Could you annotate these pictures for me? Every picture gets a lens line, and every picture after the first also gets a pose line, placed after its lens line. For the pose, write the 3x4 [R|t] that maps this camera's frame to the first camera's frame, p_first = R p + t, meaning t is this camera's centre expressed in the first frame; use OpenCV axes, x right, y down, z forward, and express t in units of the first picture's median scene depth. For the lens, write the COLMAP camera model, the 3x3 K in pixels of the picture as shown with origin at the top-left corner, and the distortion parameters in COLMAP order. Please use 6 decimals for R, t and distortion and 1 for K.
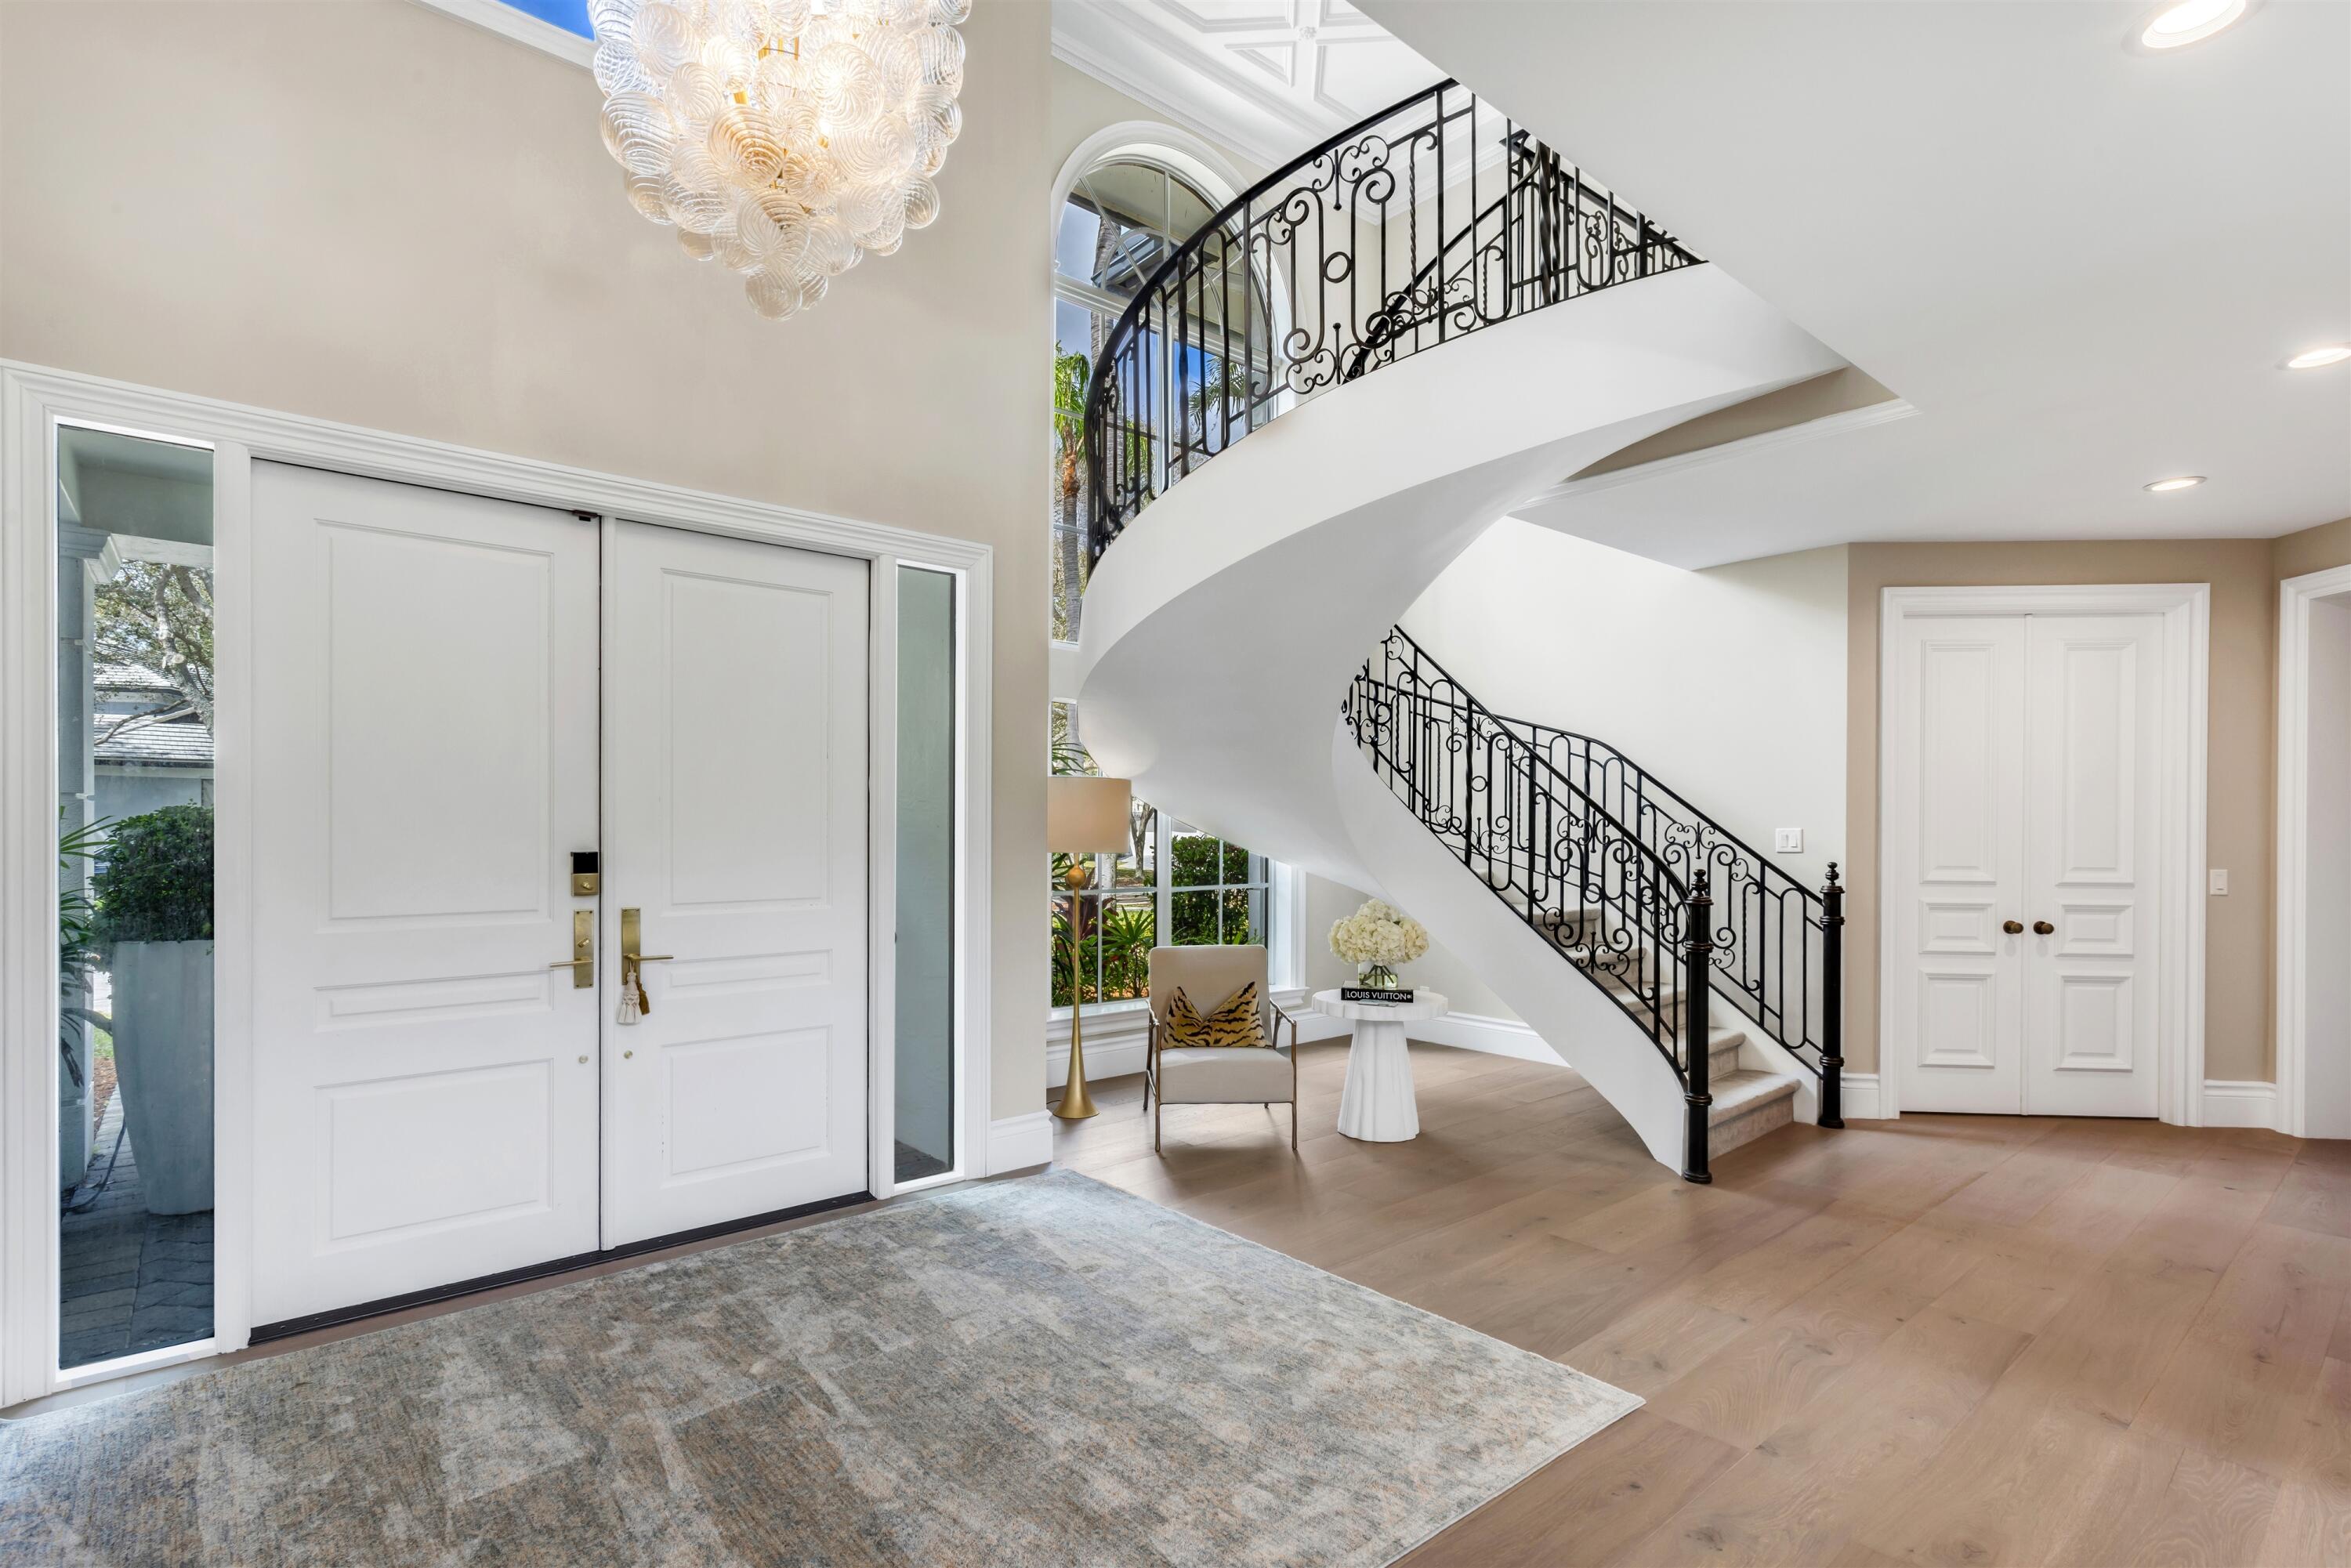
lens RADIAL K [[1141.5, 0, 1142.9], [0, 1141.5, 824.0], [0, 0, 1]] dist [0.002989, -0.000186]
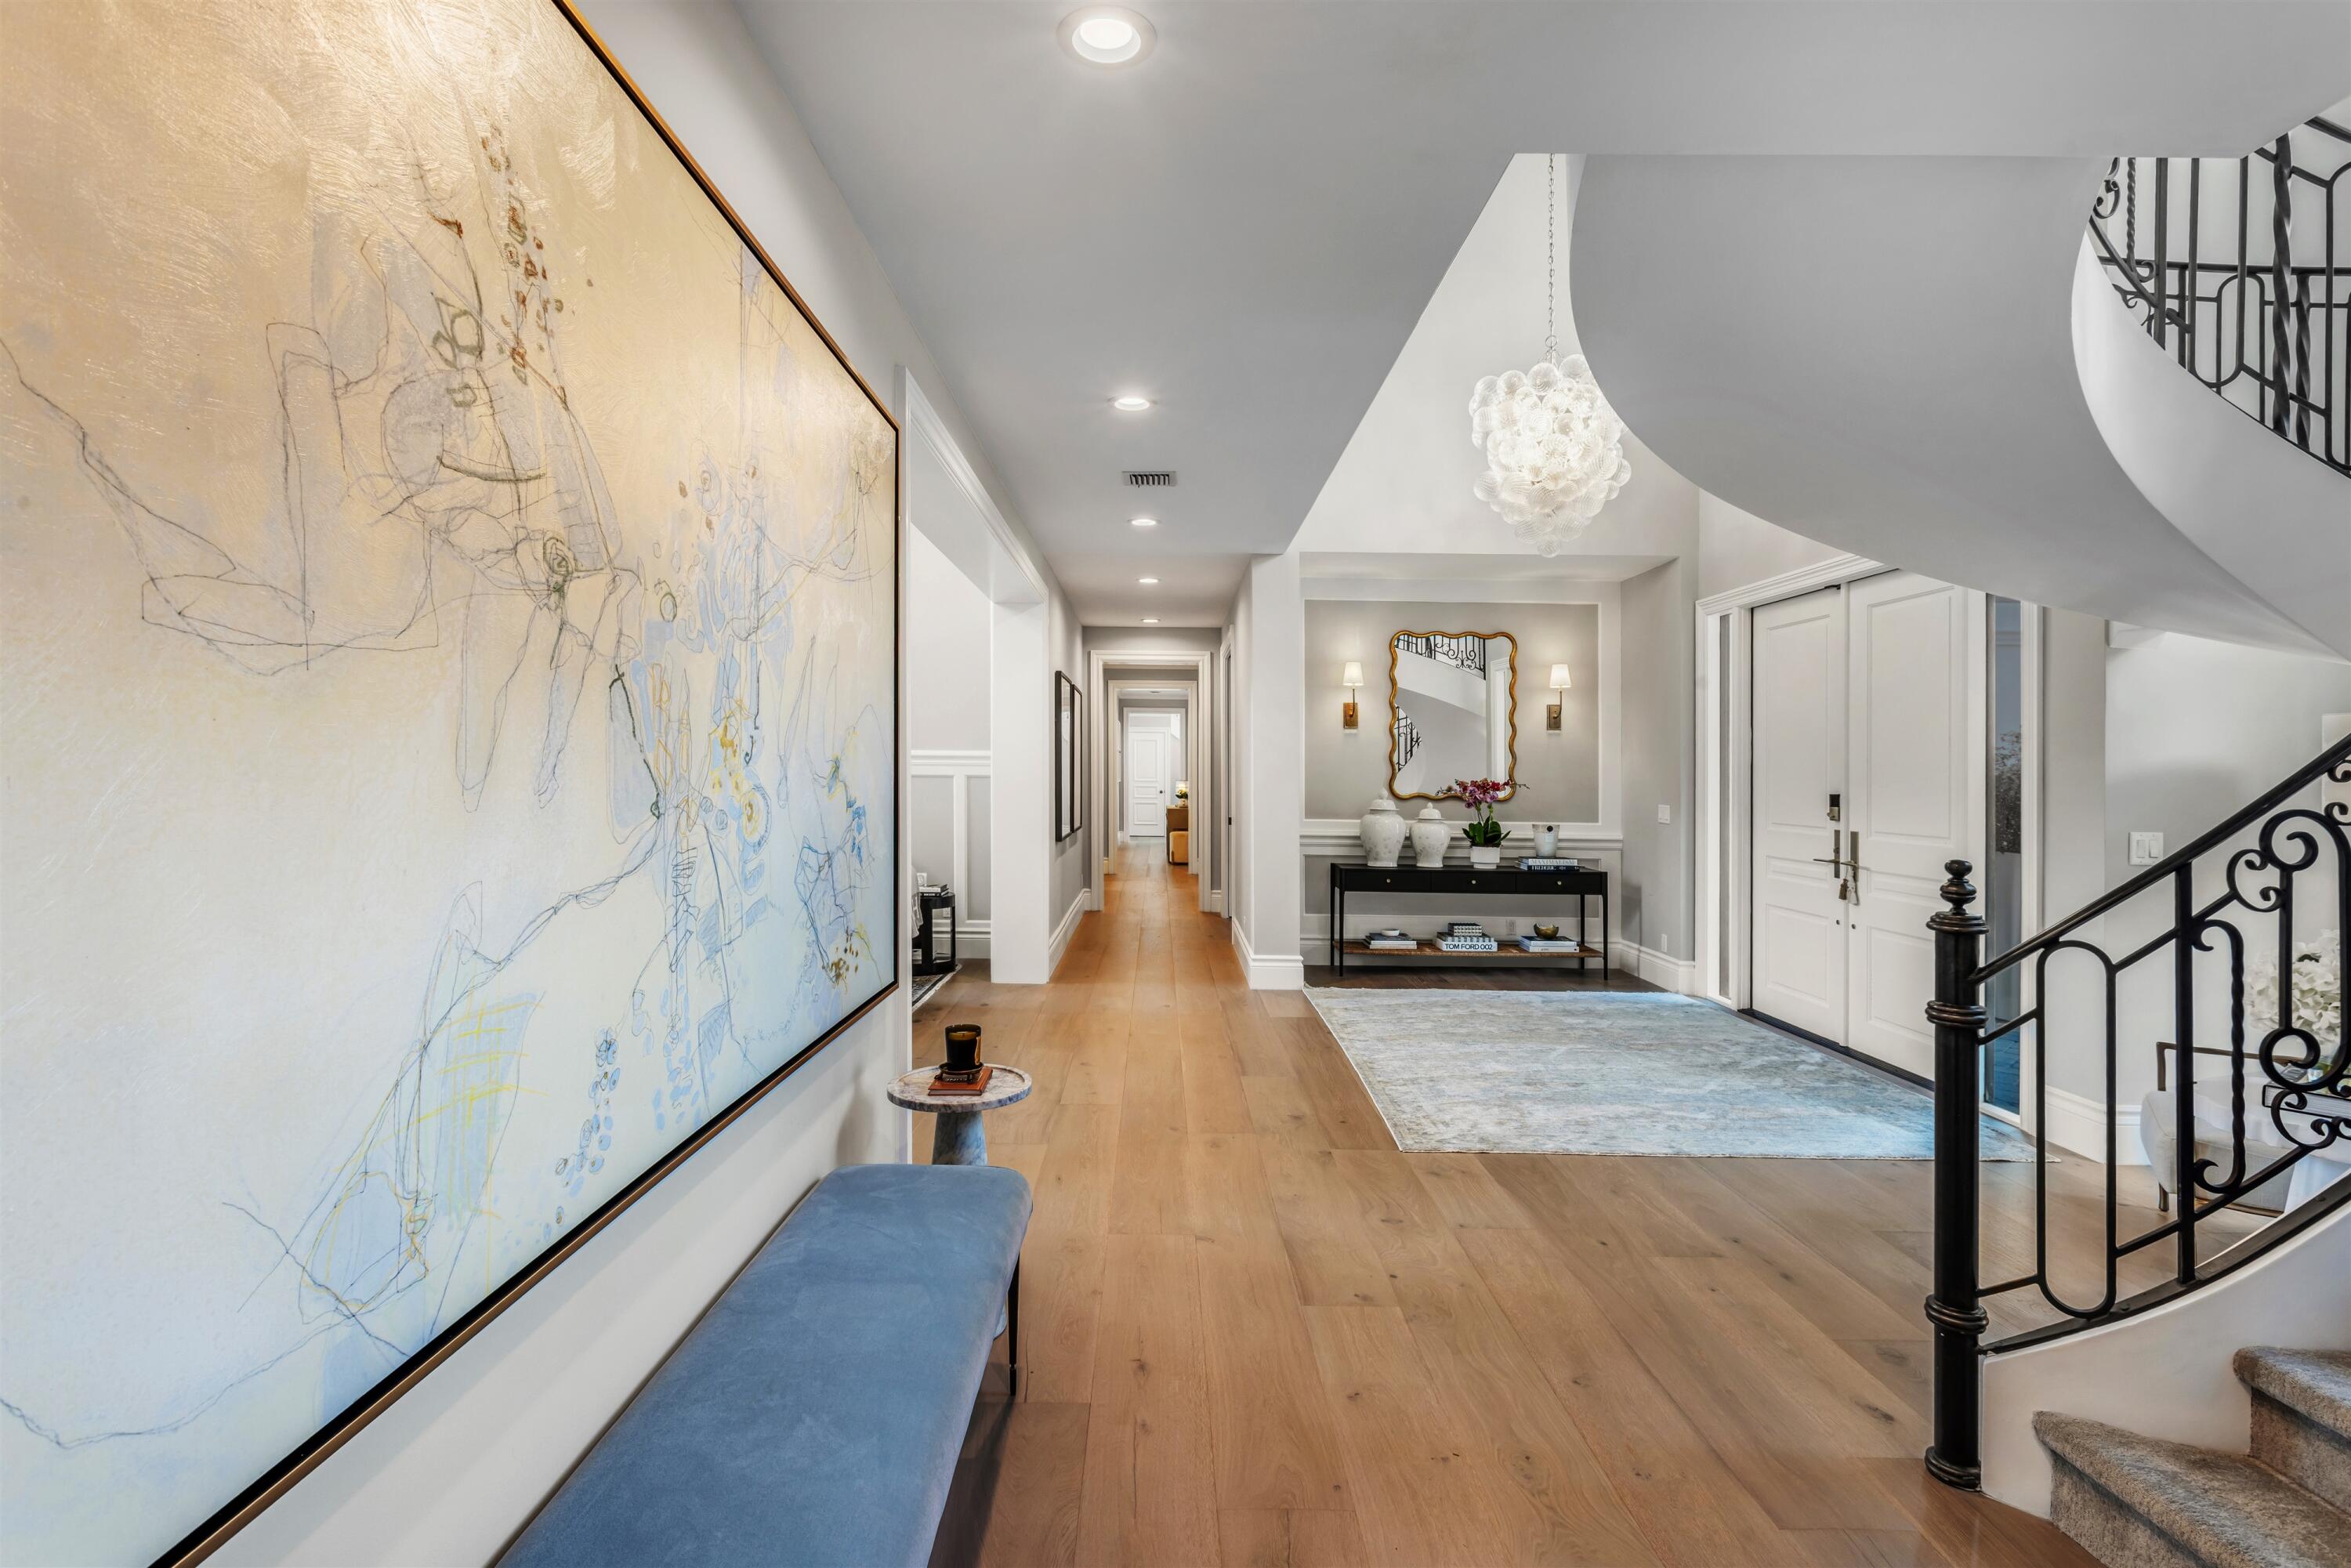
lens RADIAL K [[1141.5, 0, 1169.3], [0, 1141.5, 768.2], [0, 0, 1]] dist [0.002989, -0.000186]
pose [[-0.638067, -0.012521, -0.769879, 1.367700], [-0.012643, 0.999903, -0.005783, 0.009803], [0.769877, 0.006044, -0.638164, 1.309469]]
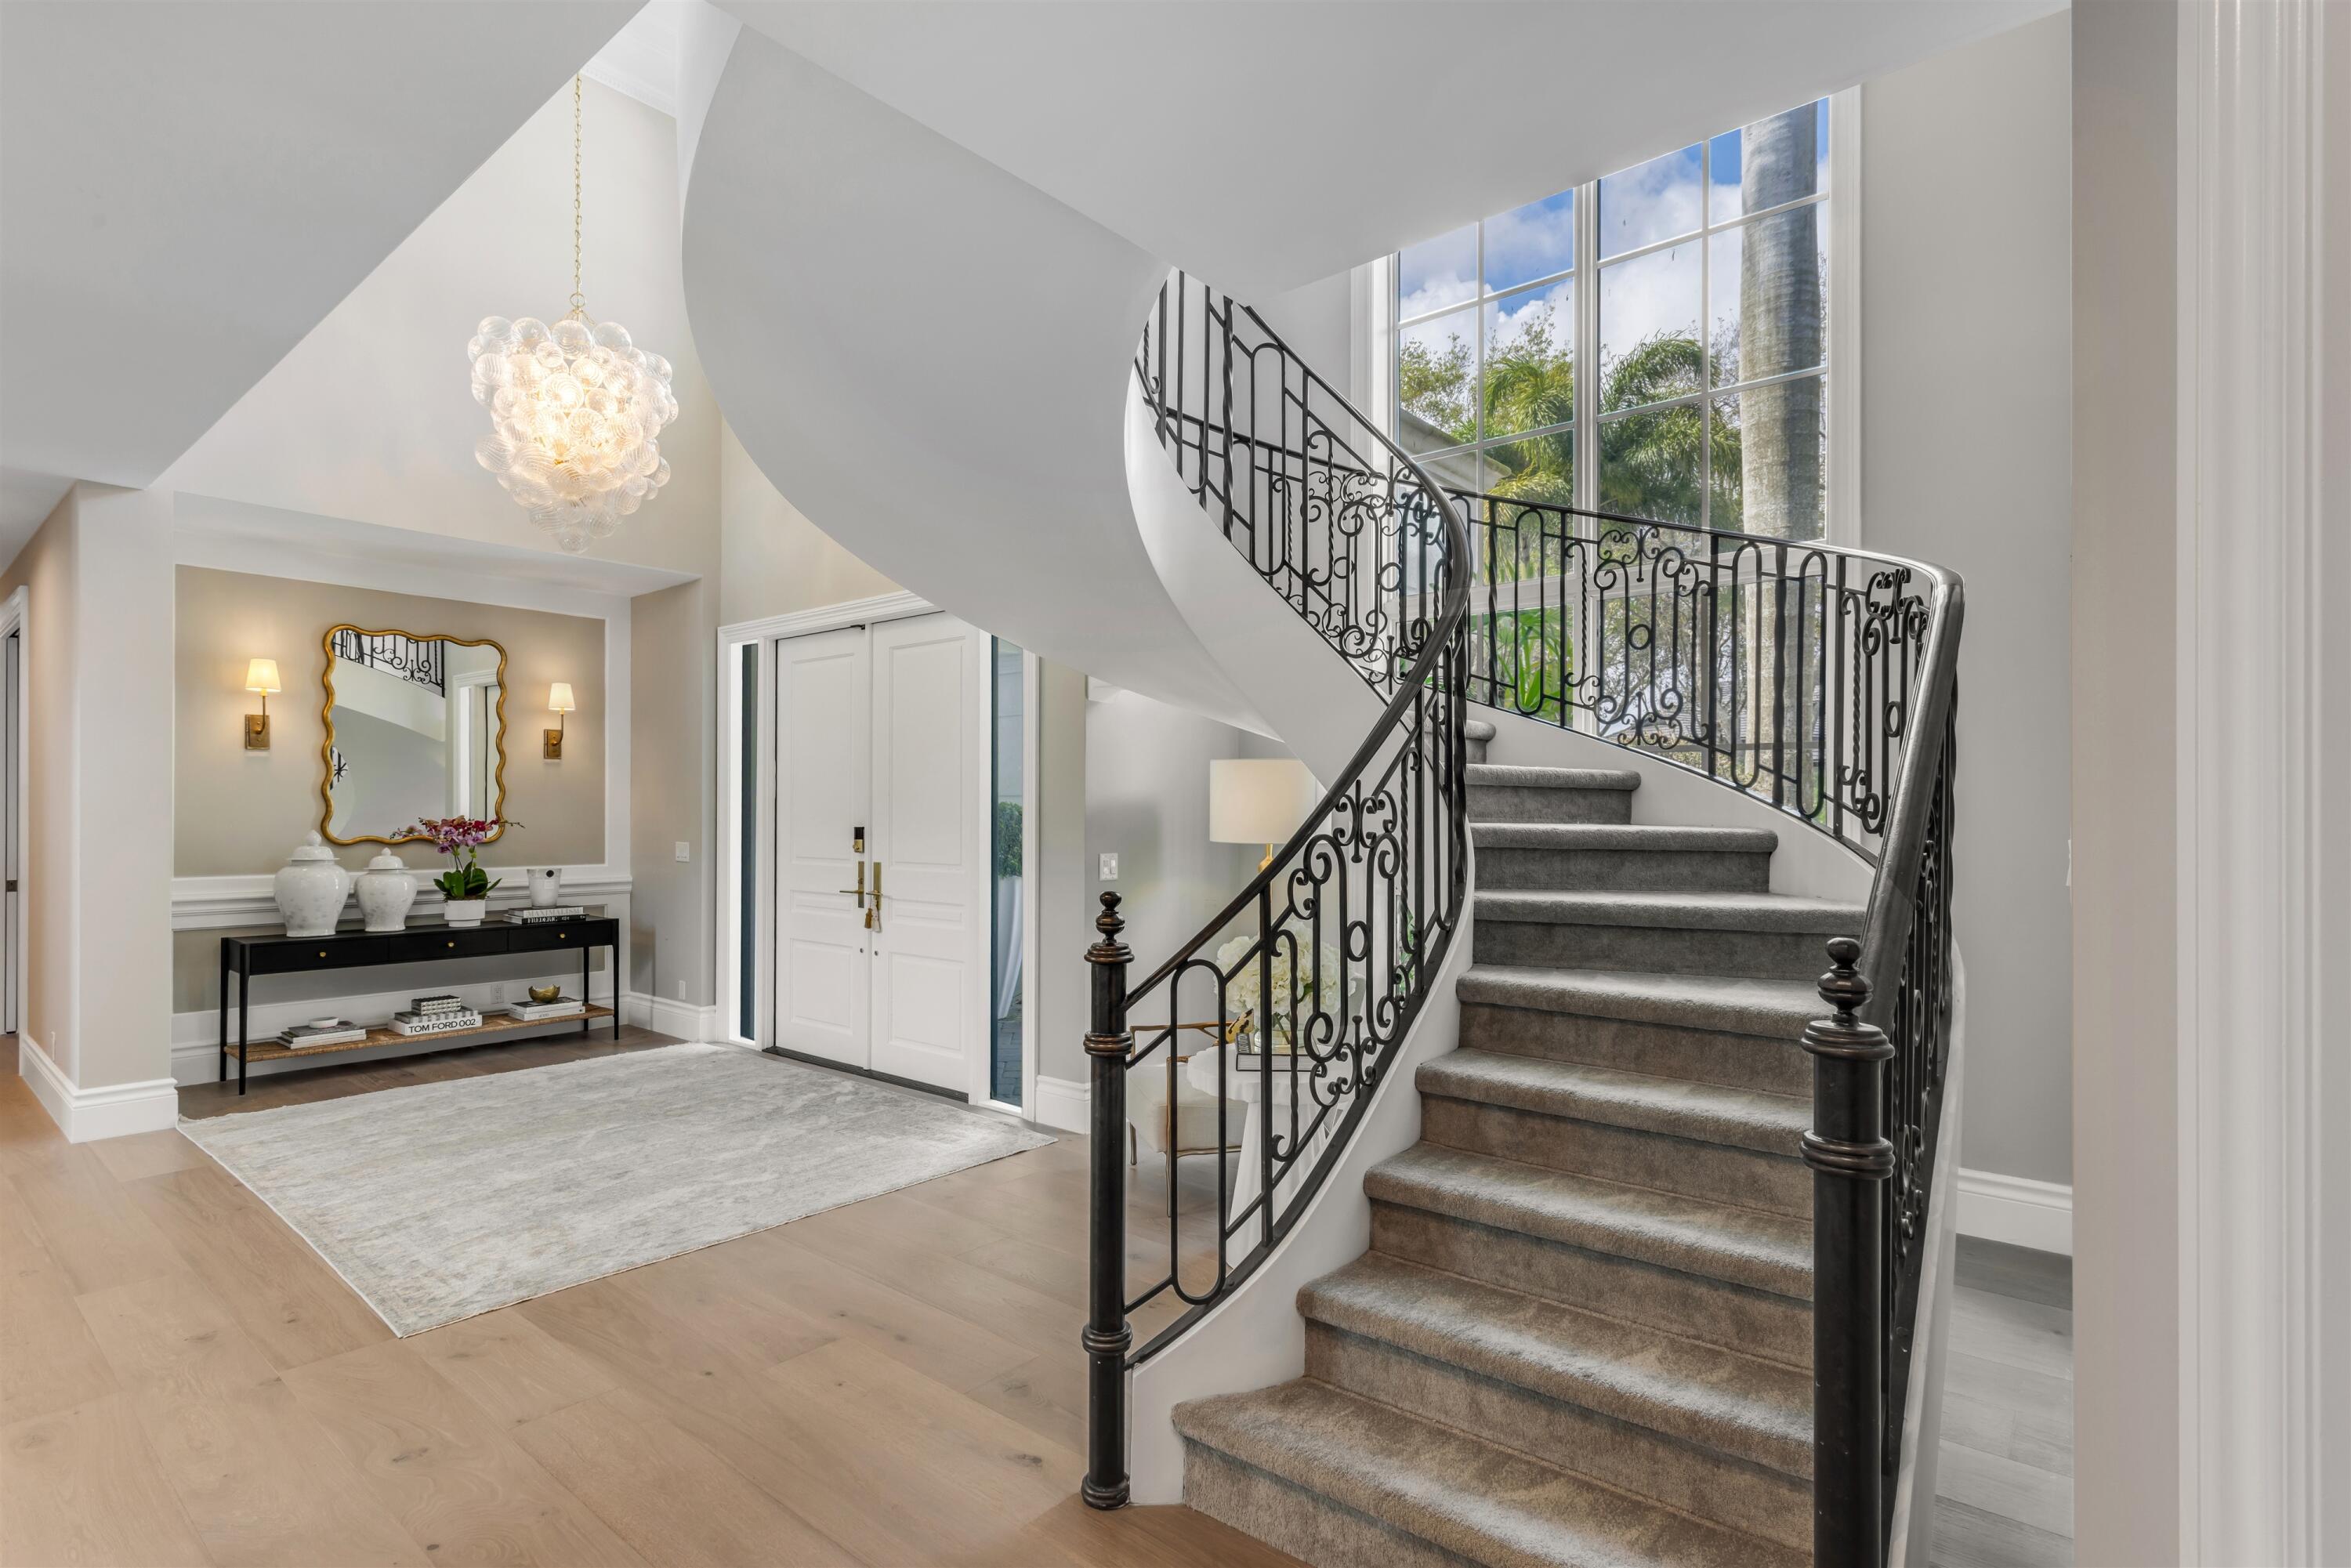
lens RADIAL K [[1141.5, 0, 1165.1], [0, 1141.5, 787.4], [0, 0, 1]] dist [0.002989, -0.000186]
pose [[0.166549, -0.024014, -0.985741, 1.247203], [0.000538, 0.999705, -0.024264, 0.007897], [0.986033, 0.003510, 0.166513, 1.165458]]
